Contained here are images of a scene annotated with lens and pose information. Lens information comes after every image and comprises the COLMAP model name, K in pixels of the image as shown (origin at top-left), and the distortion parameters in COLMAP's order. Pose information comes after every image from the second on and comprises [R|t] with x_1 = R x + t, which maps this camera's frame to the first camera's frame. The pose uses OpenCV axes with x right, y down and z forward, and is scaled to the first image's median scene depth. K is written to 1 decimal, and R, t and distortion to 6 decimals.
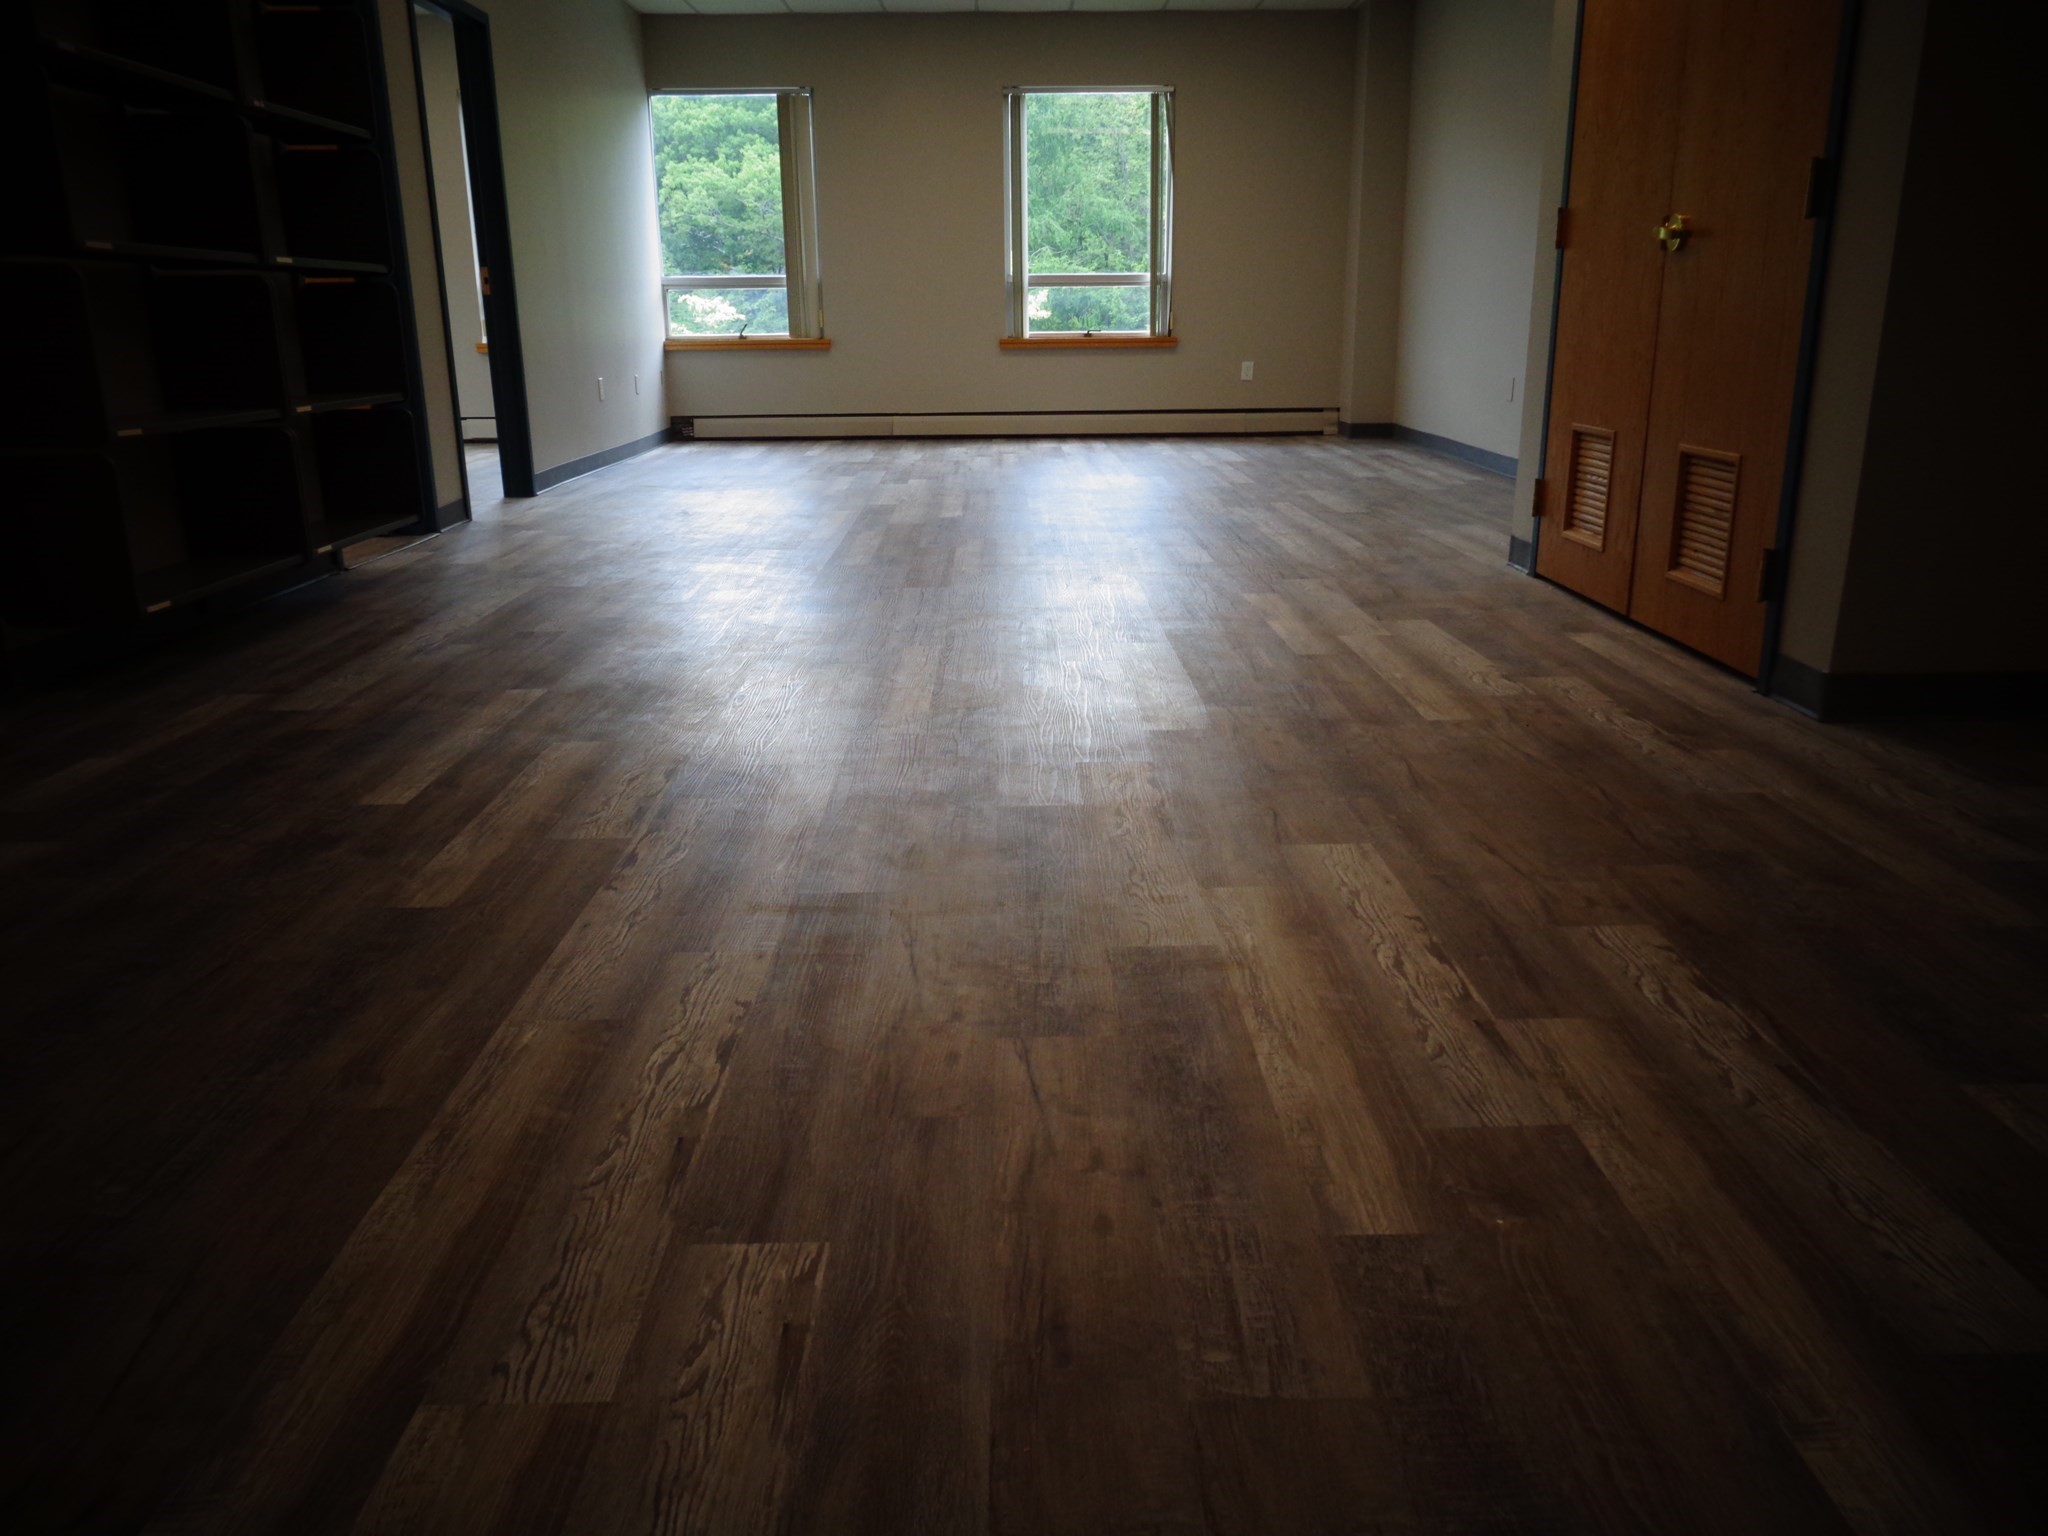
lens RADIAL K [[1533.1, 0, 1025.2], [0, 1533.1, 775.0], [0, 0, 1]] dist [-0.000384, 0.006997]
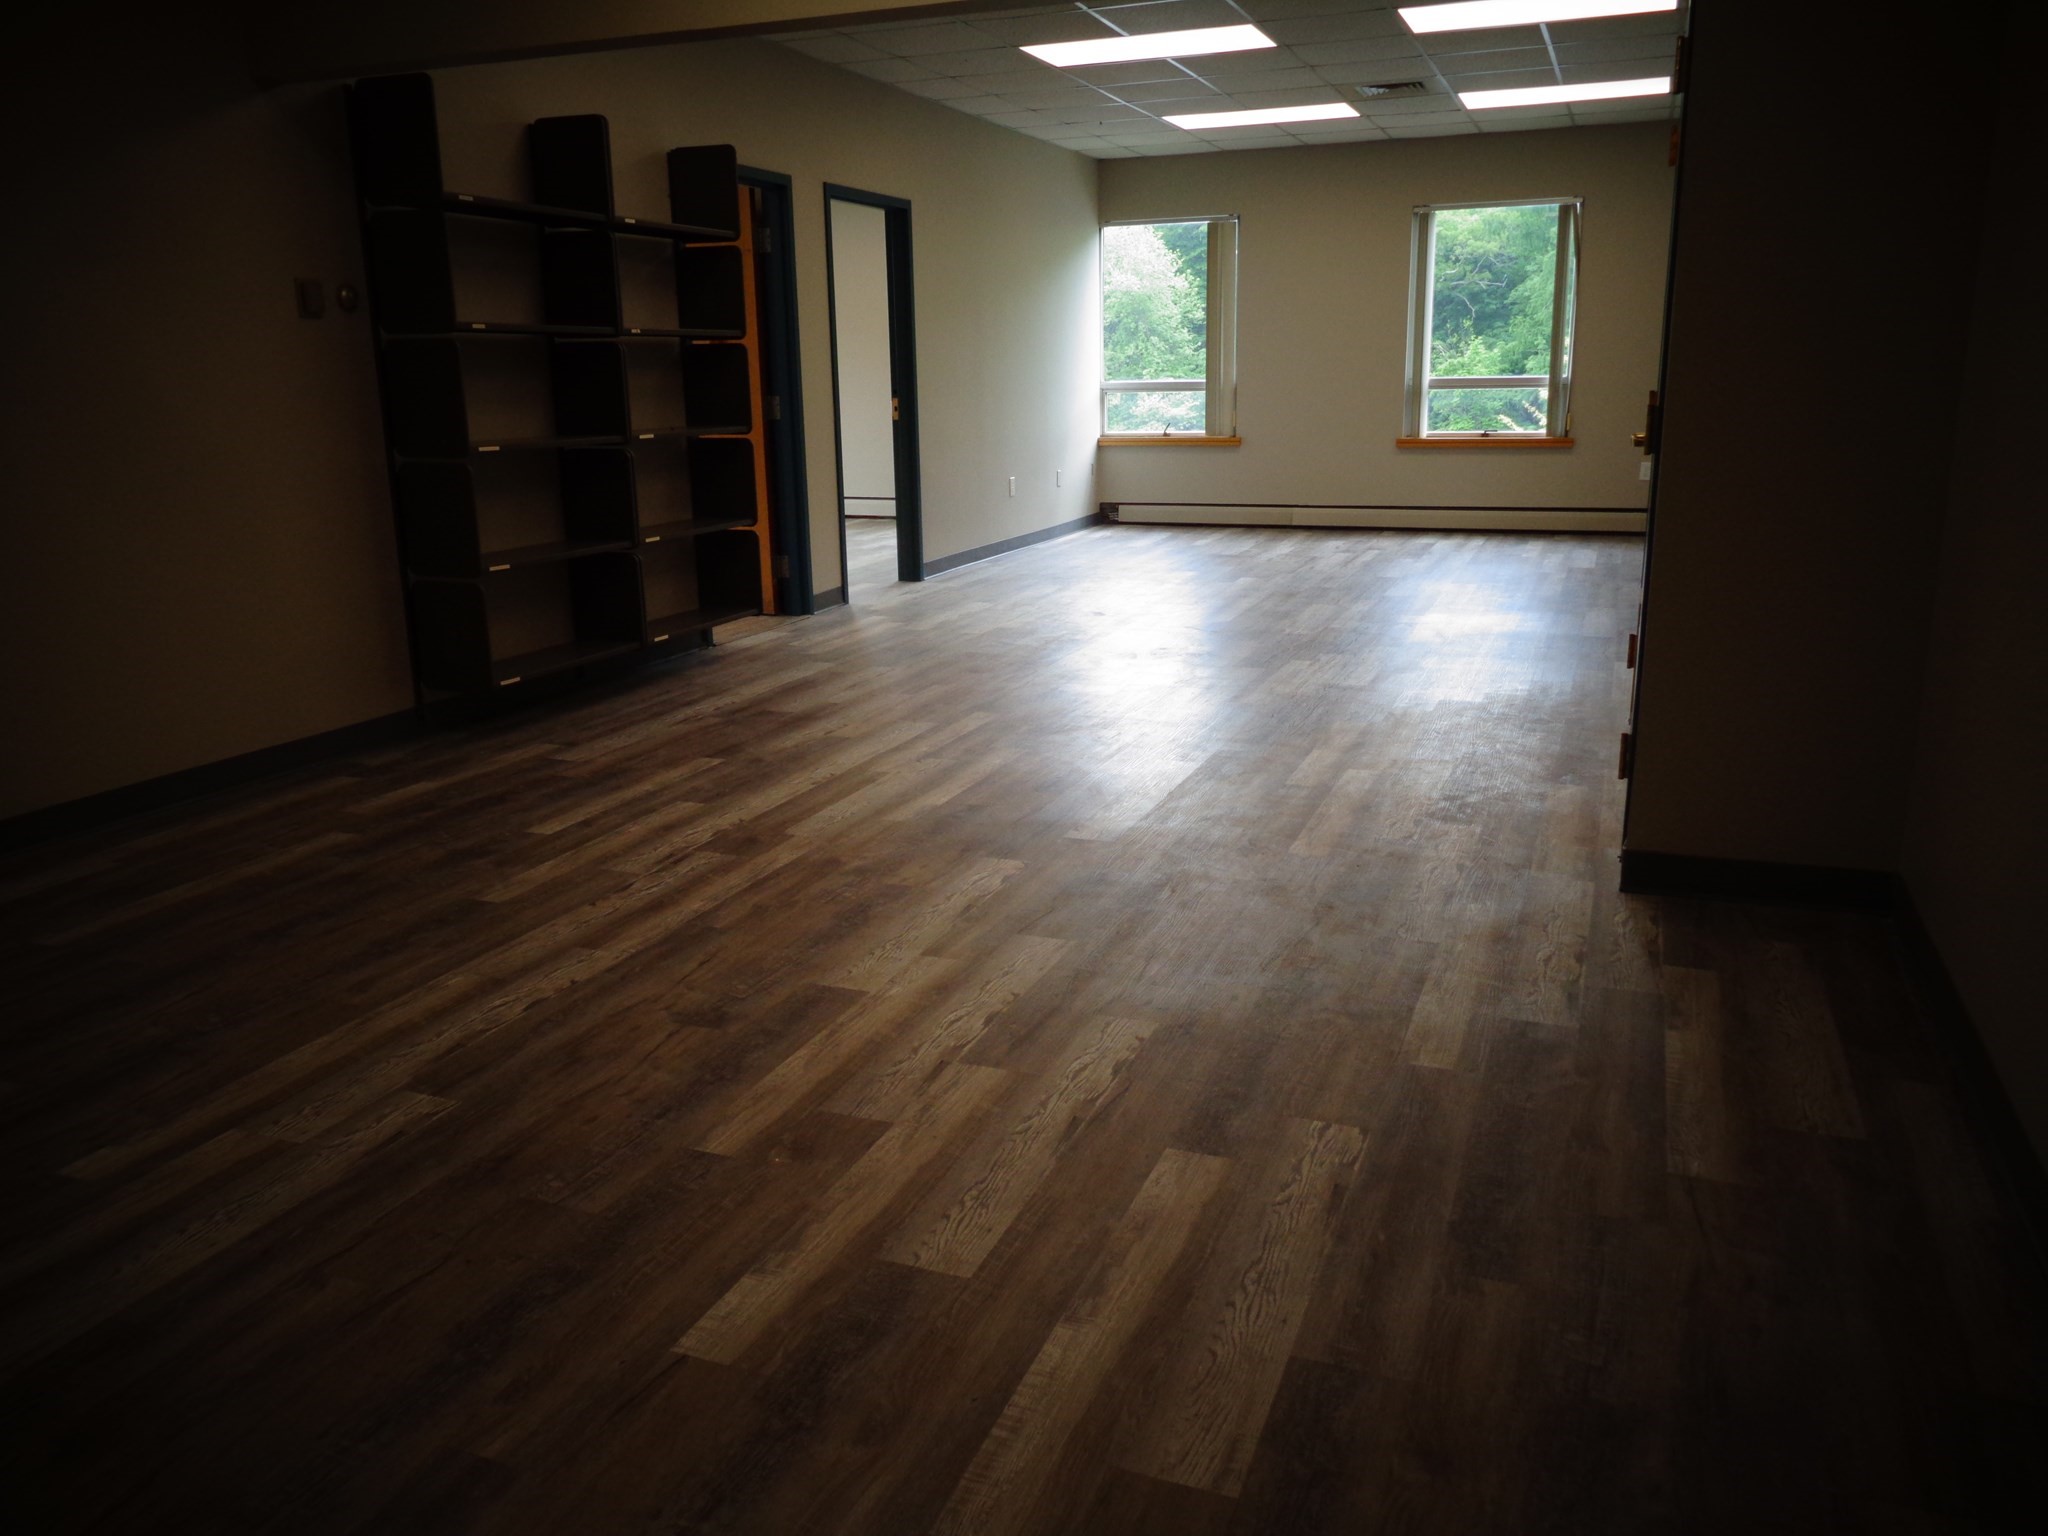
lens RADIAL K [[1533.1, 0, 1010.5], [0, 1533.1, 757.1], [0, 0, 1]] dist [-0.000384, 0.006997]
pose [[0.919656, 0.088188, -0.382696, 0.170819], [-0.101346, 0.994748, -0.014315, -0.023372], [0.379424, 0.051950, 0.923763, -0.074781]]
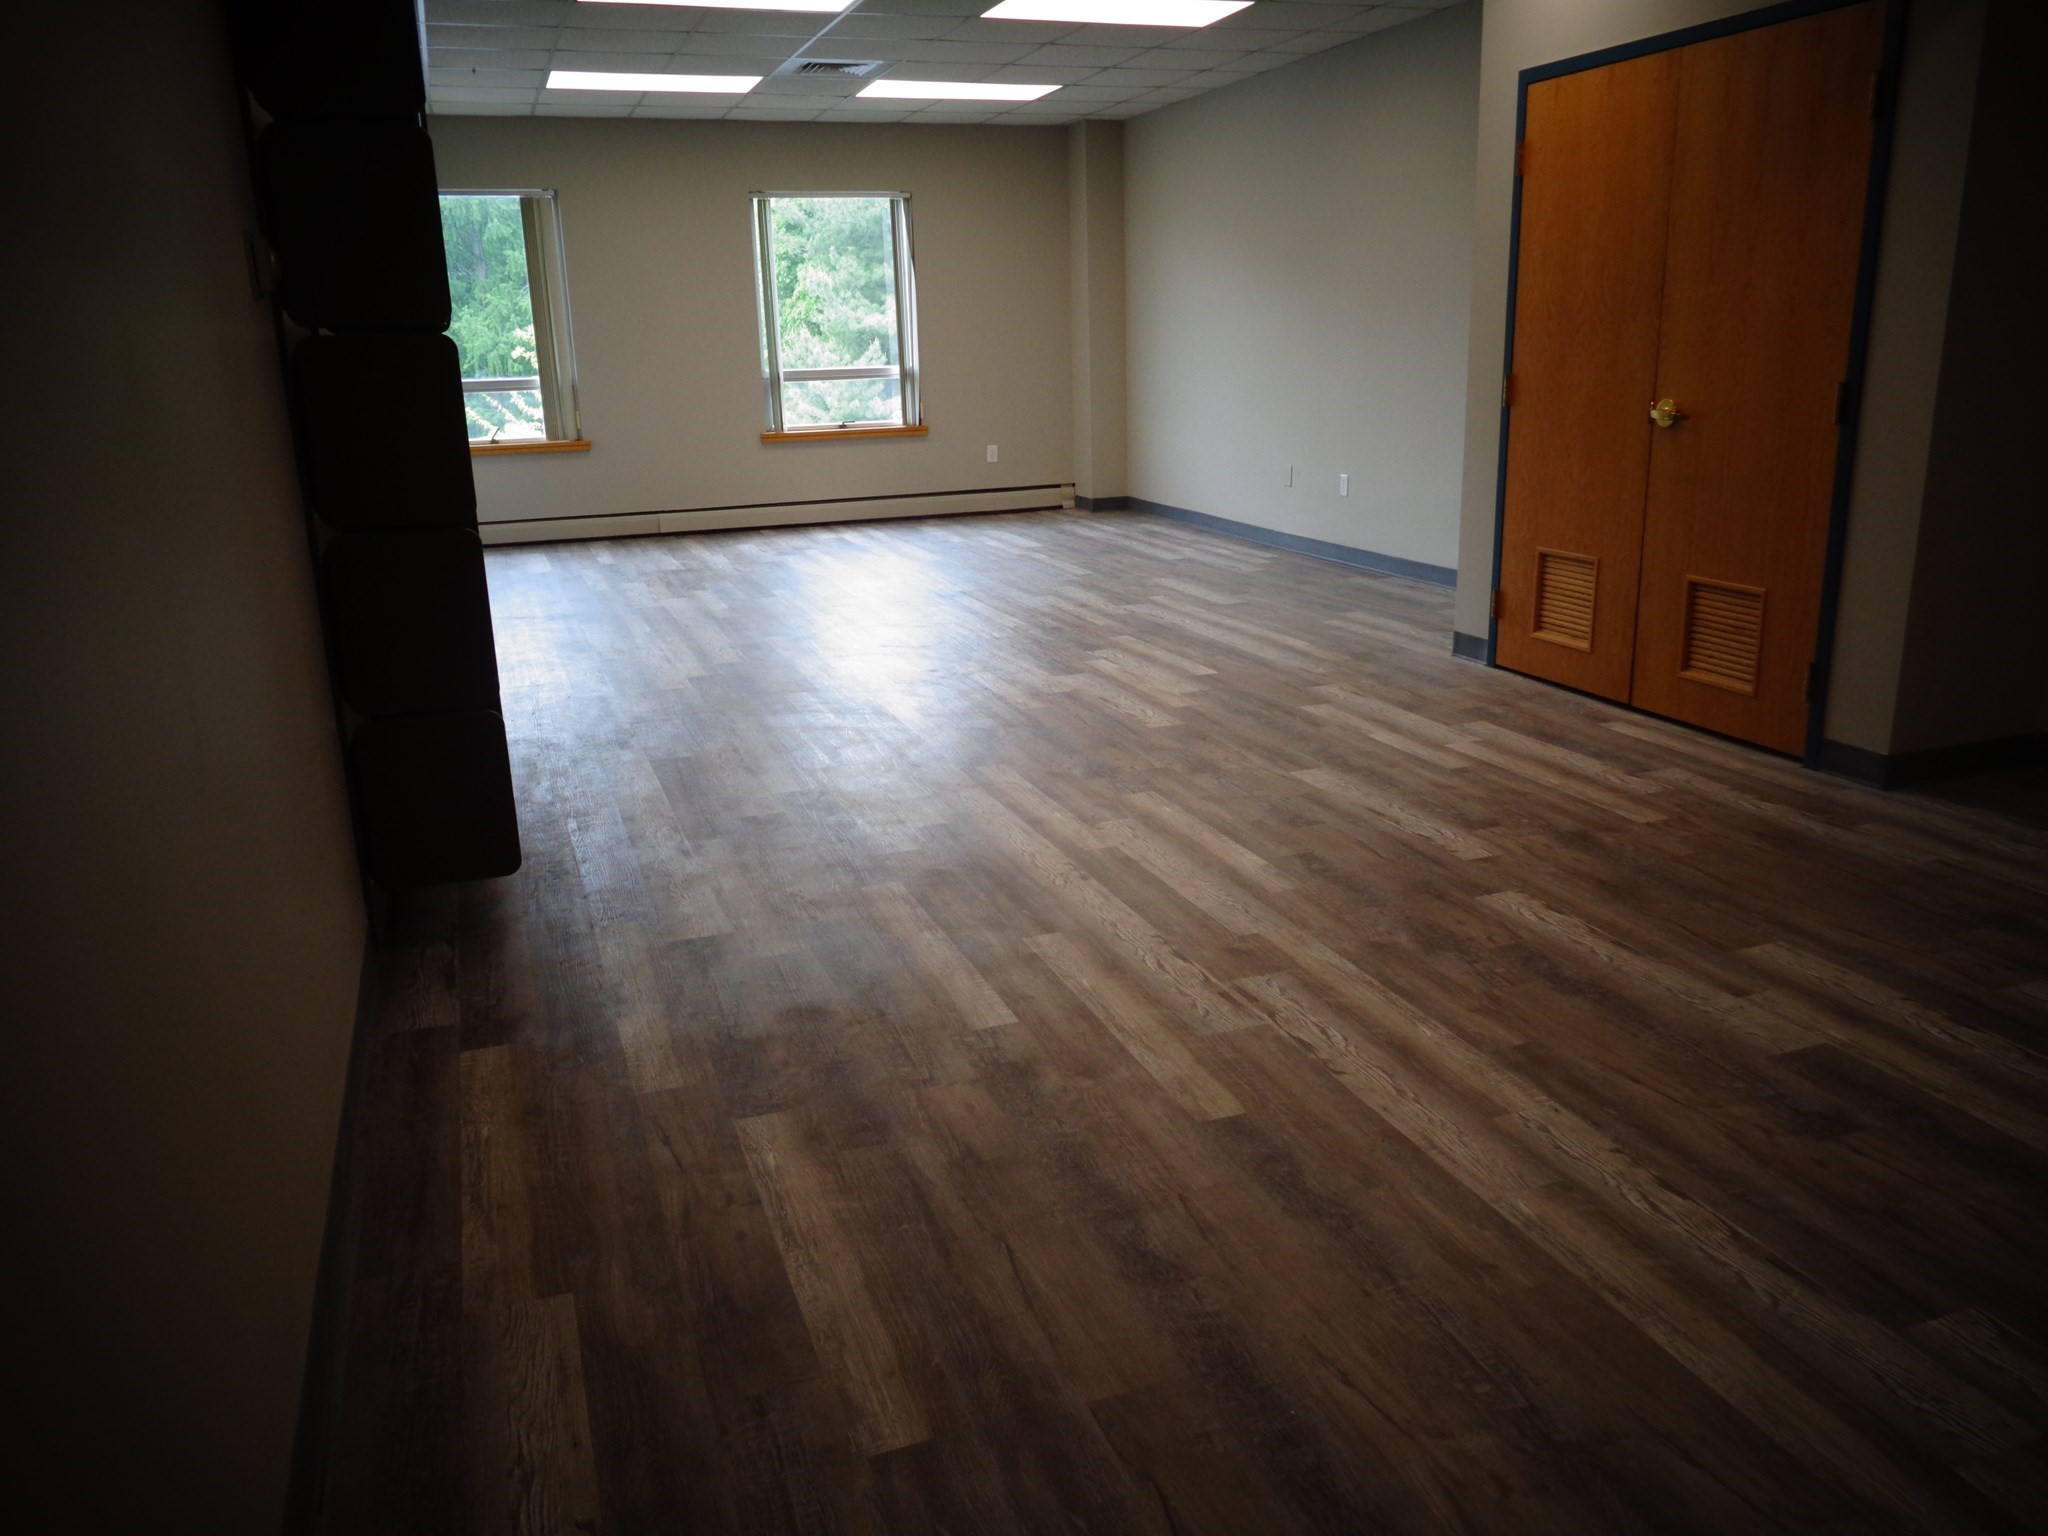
lens RADIAL K [[1533.1, 0, 1032.2], [0, 1533.1, 771.4], [0, 0, 1]] dist [-0.000384, 0.006997]
pose [[0.942812, -0.107891, 0.315380, -0.201597], [0.112731, 0.993621, 0.002913, -0.045430], [-0.313682, 0.032807, 0.948961, -0.019306]]
